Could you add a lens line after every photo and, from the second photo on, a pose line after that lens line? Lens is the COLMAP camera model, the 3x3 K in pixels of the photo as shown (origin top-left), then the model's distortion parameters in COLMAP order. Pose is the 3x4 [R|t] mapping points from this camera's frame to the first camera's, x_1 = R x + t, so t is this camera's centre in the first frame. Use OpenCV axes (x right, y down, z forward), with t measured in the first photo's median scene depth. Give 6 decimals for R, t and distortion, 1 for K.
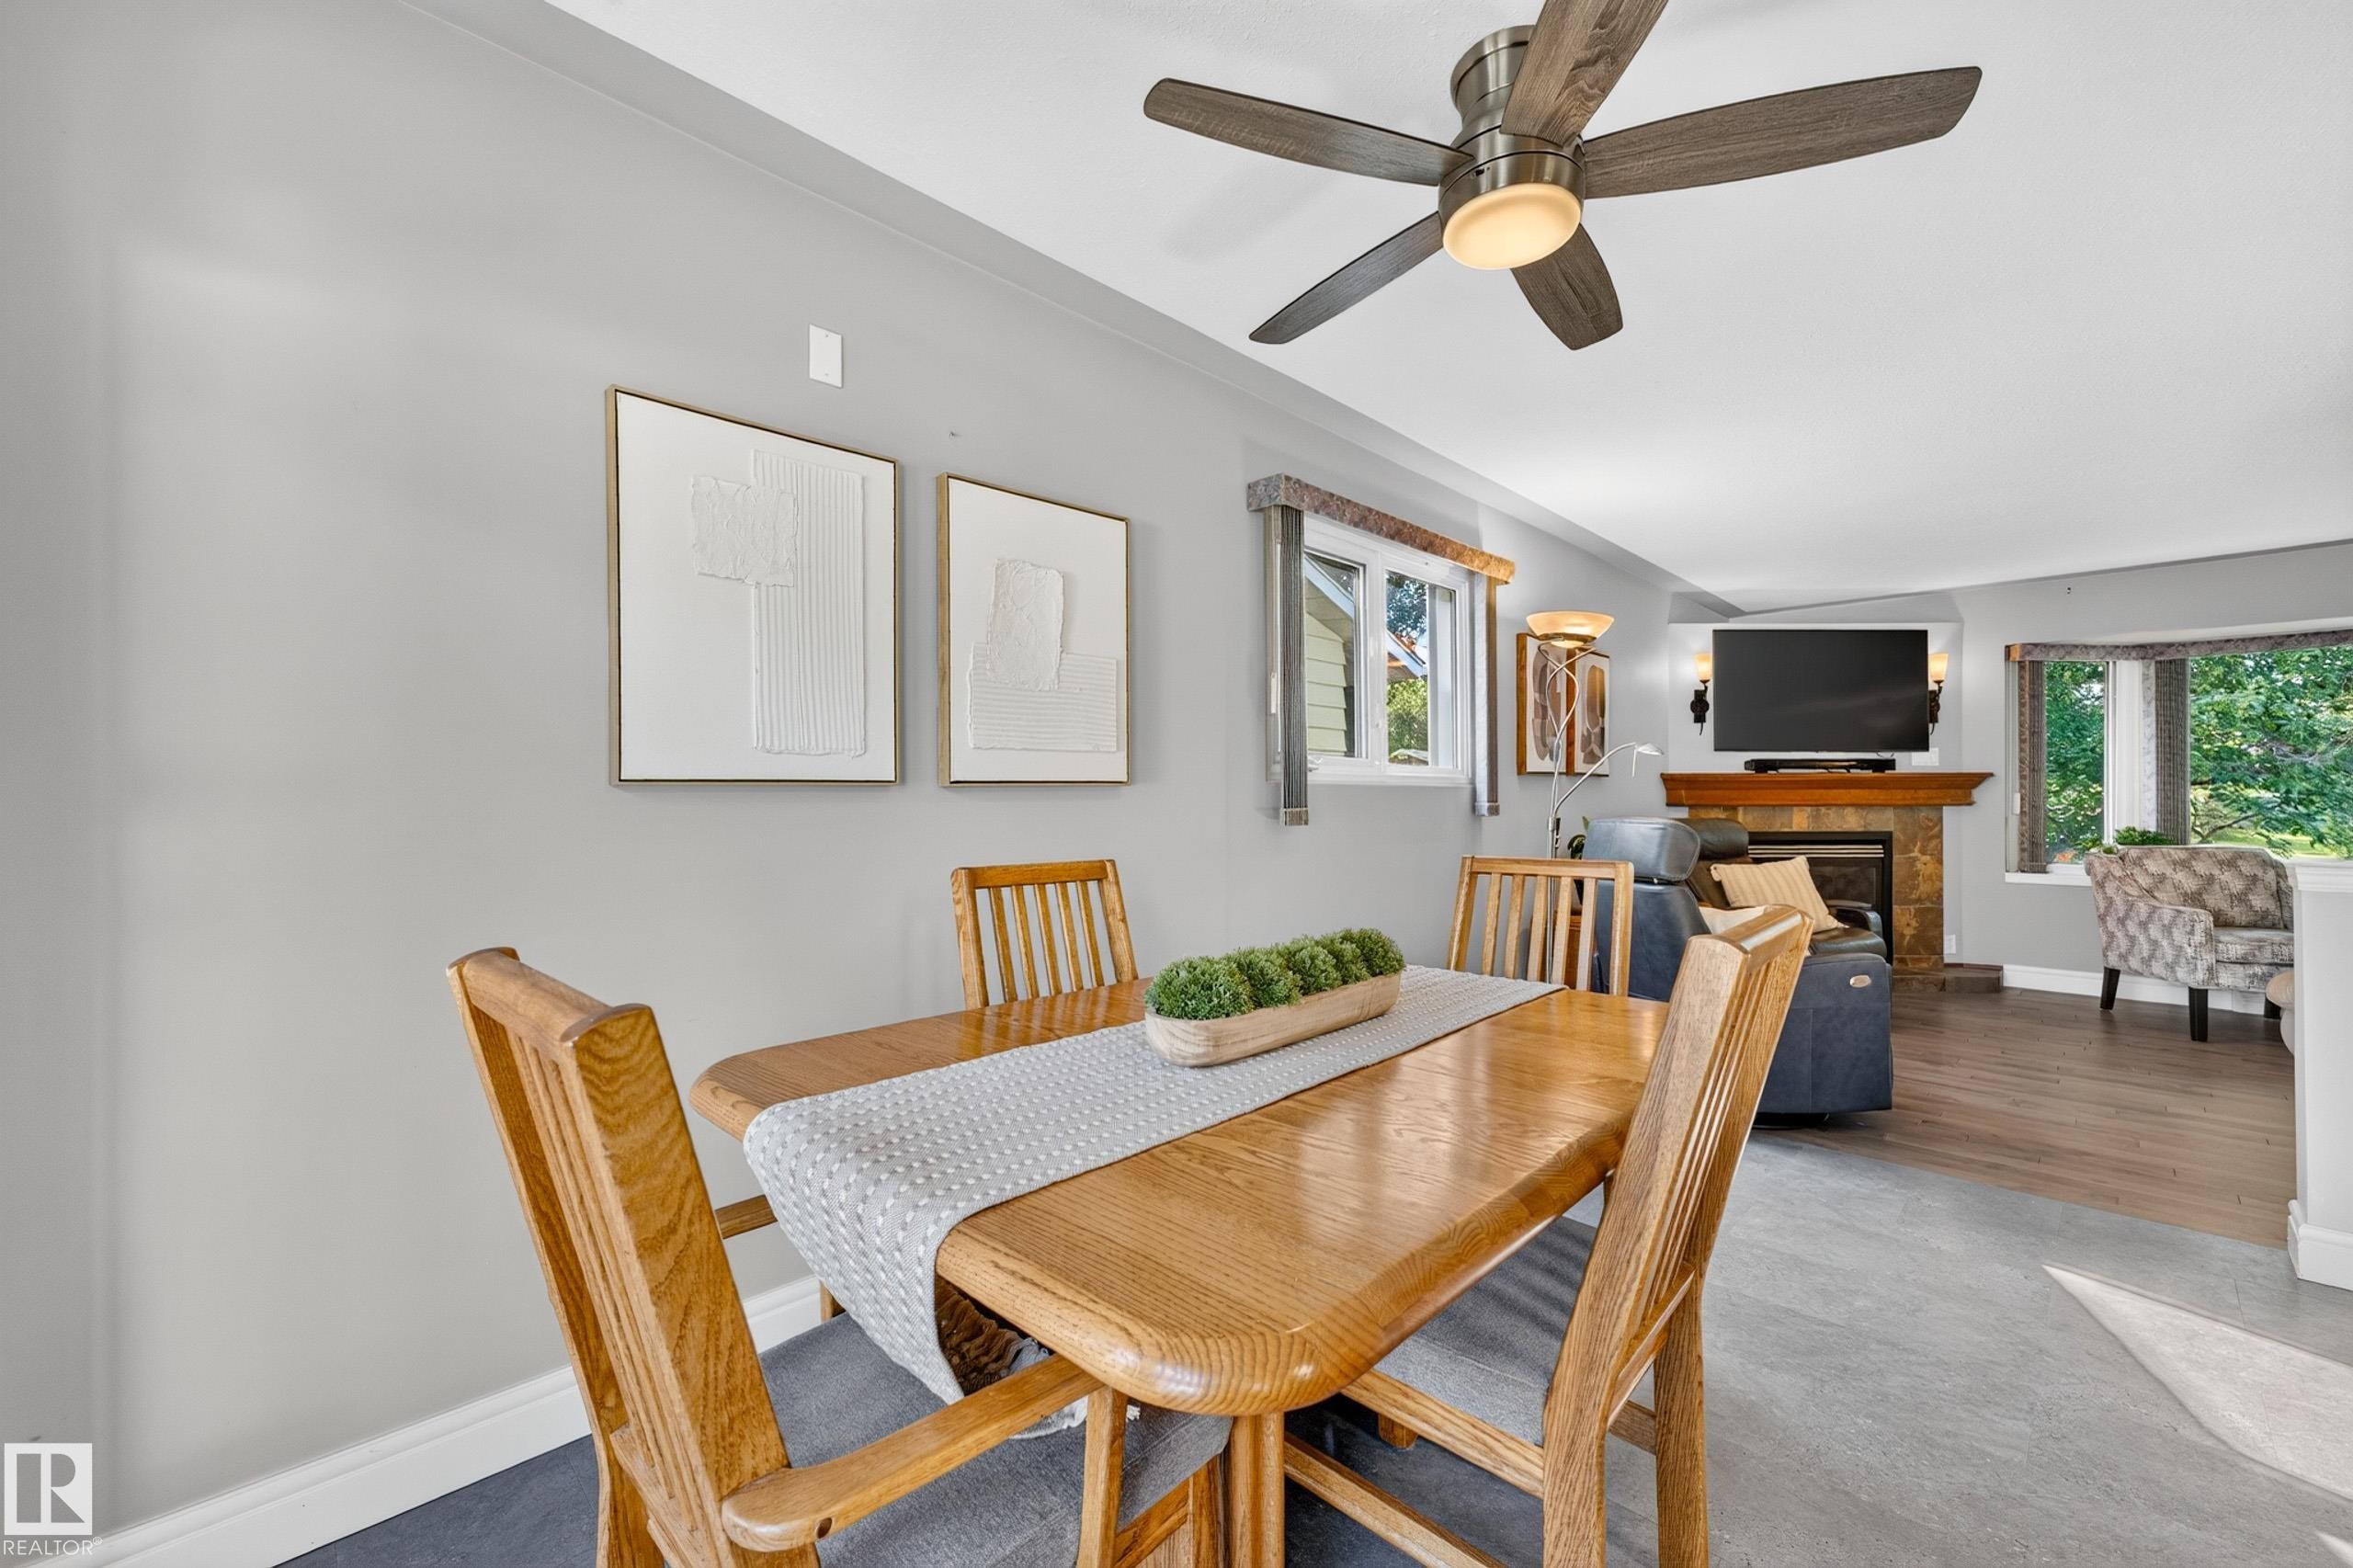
lens RADIAL K [[947.4, 0, 1176.2], [0, 947.4, 789.7], [0, 0, 1]] dist [-0.025980, 0.018864]
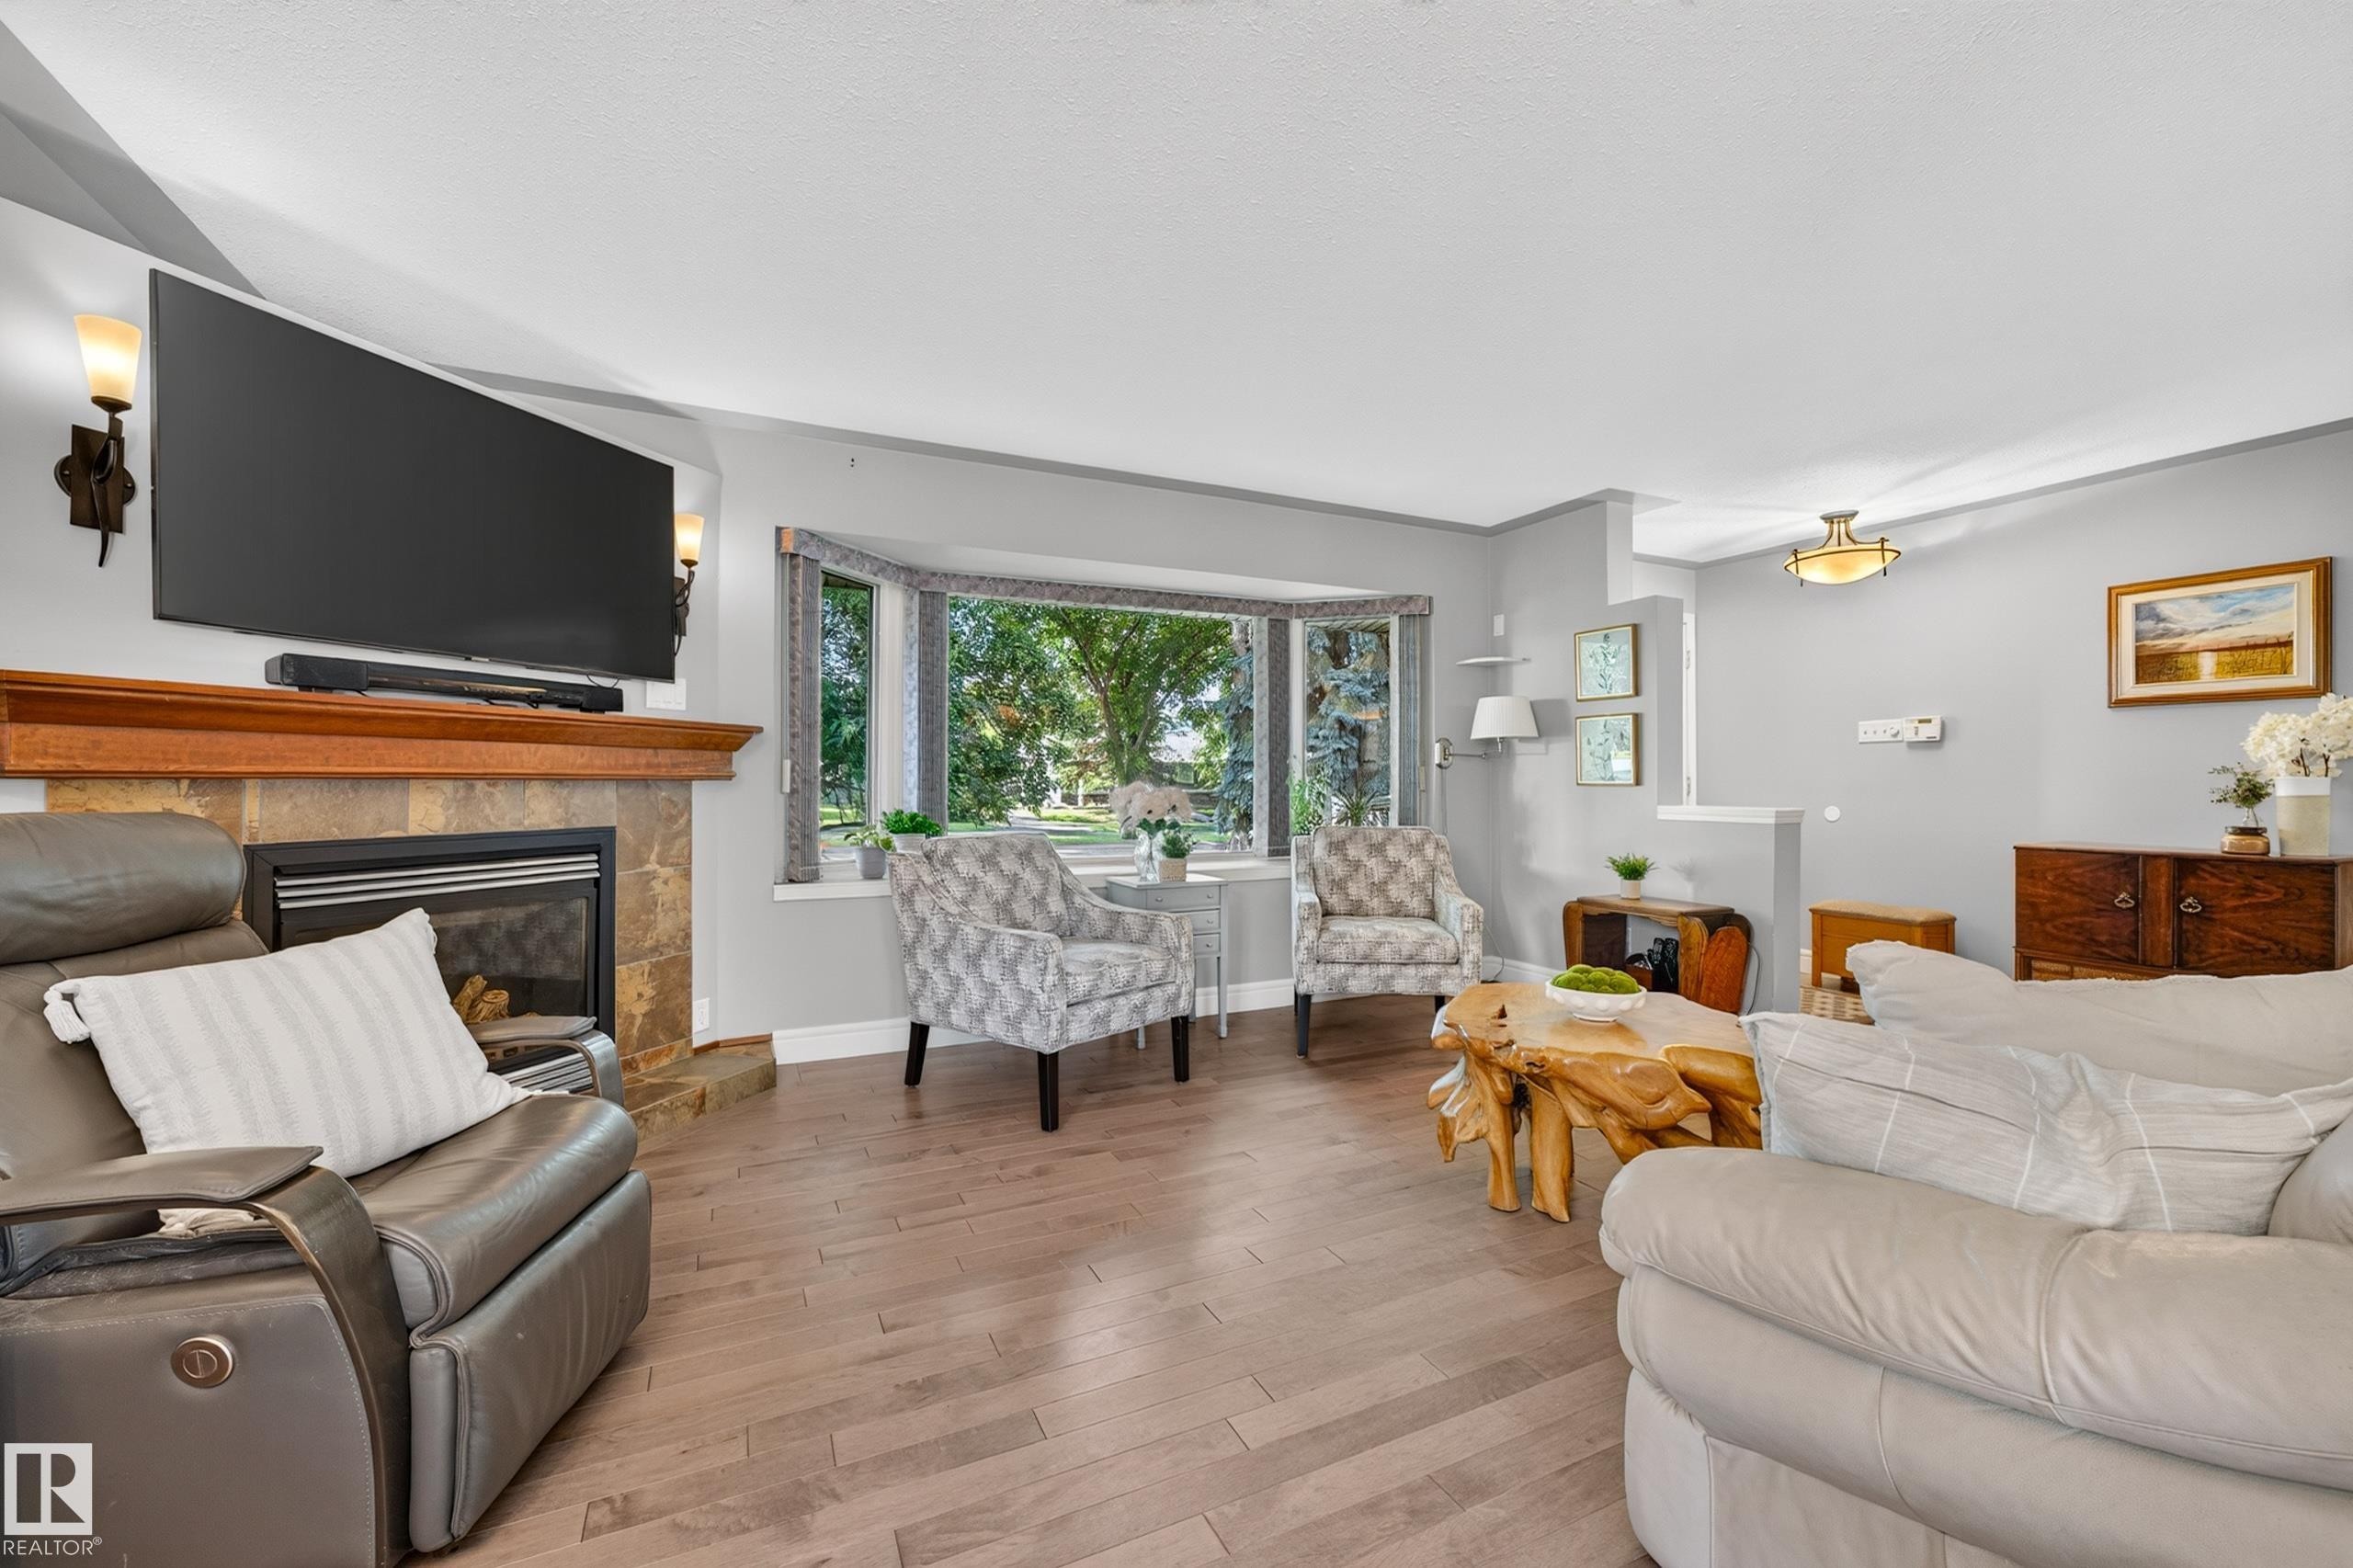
lens RADIAL K [[947.4, 0, 1176.2], [0, 947.4, 789.7], [0, 0, 1]] dist [-0.025980, 0.018864]
pose [[0.331520, -0.004740, 0.943436, 0.366766], [-0.012203, 0.999882, 0.009312, 0.014168], [-0.943369, -0.014600, 0.331423, 0.525858]]
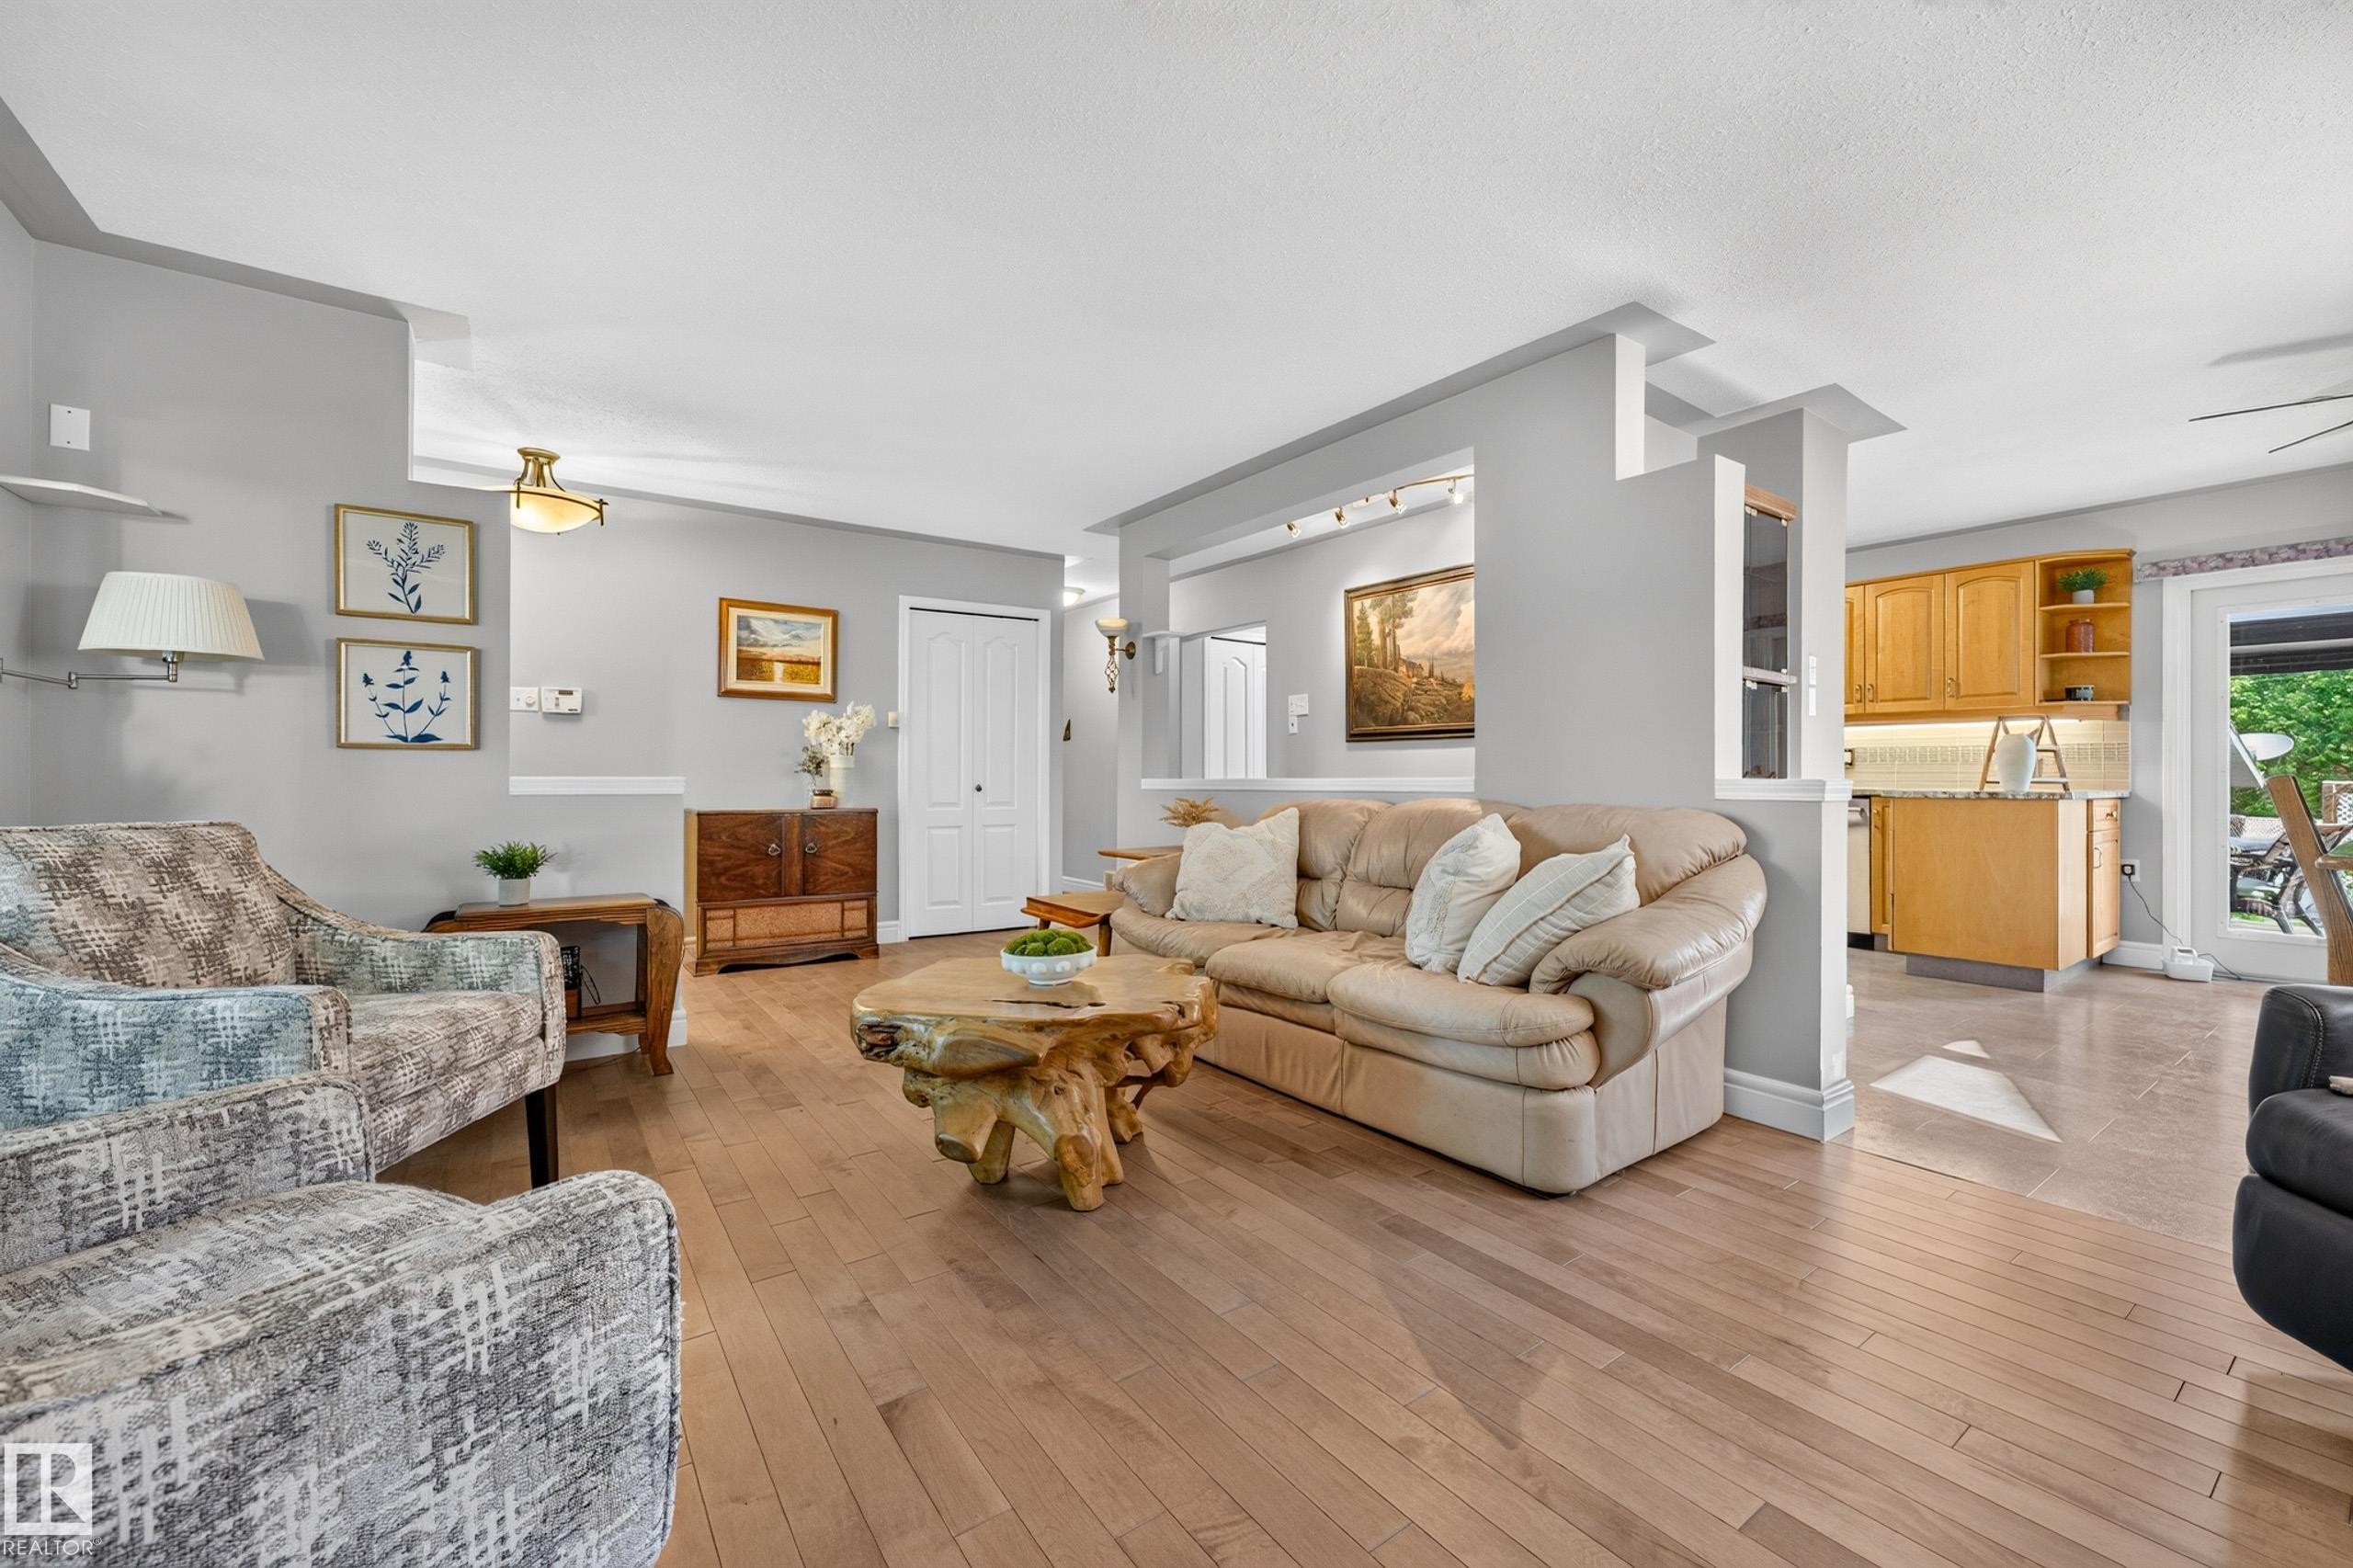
lens RADIAL K [[947.4, 0, 1176.2], [0, 947.4, 789.7], [0, 0, 1]] dist [-0.025980, 0.018864]
pose [[-0.981841, -0.003406, 0.189675, 0.672873], [-0.003602, 0.999993, -0.000688, 0.034039], [-0.189671, -0.001359, -0.981847, 0.849412]]
